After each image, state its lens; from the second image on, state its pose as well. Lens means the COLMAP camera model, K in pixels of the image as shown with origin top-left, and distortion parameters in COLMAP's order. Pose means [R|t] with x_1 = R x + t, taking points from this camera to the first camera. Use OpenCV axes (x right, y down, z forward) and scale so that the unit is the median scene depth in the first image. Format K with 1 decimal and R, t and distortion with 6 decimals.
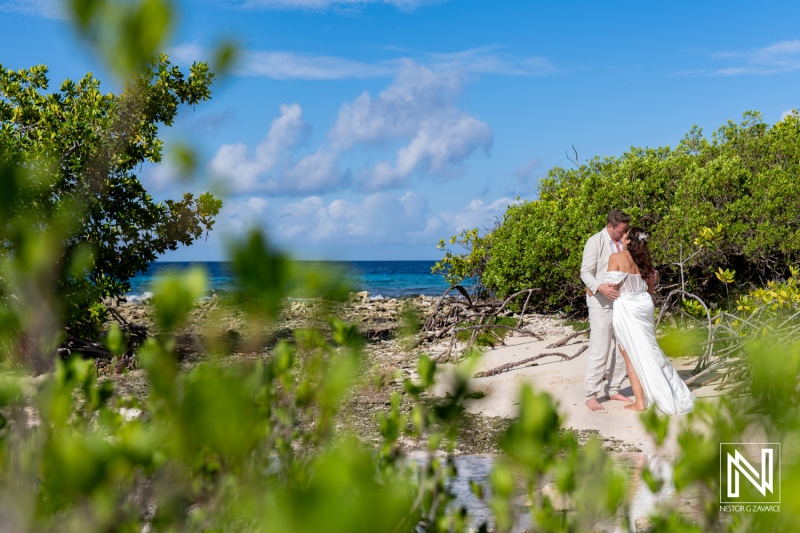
lens RADIAL K [[1089.9, 0, 399.1], [0, 1089.9, 266.0], [0, 0, 1]] dist [-0.038826, 0.000000]
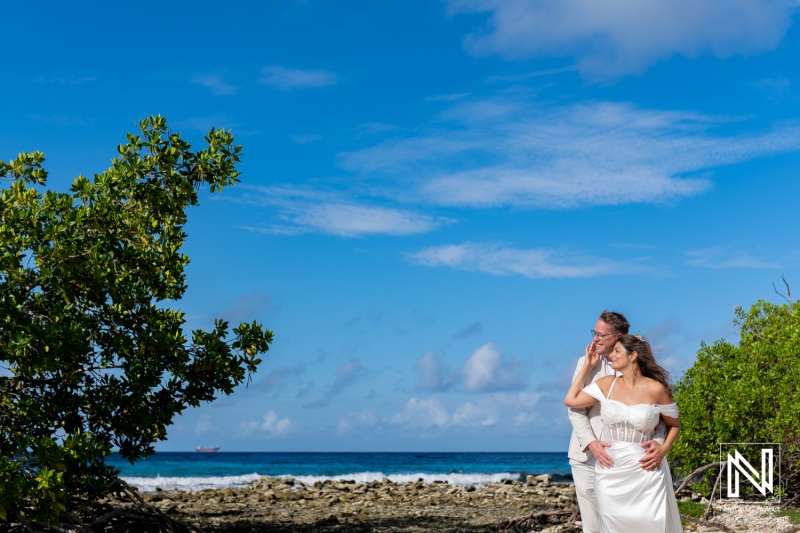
lens RADIAL K [[1089.9, 0, 401.7], [0, 1089.9, 267.7], [0, 0, 1]] dist [-0.038826, 0.000000]
pose [[0.981735, -0.025227, -0.188573, 0.058410], [-0.006915, 0.985784, -0.167877, 0.018806], [0.190127, 0.166115, 0.967604, 0.306289]]
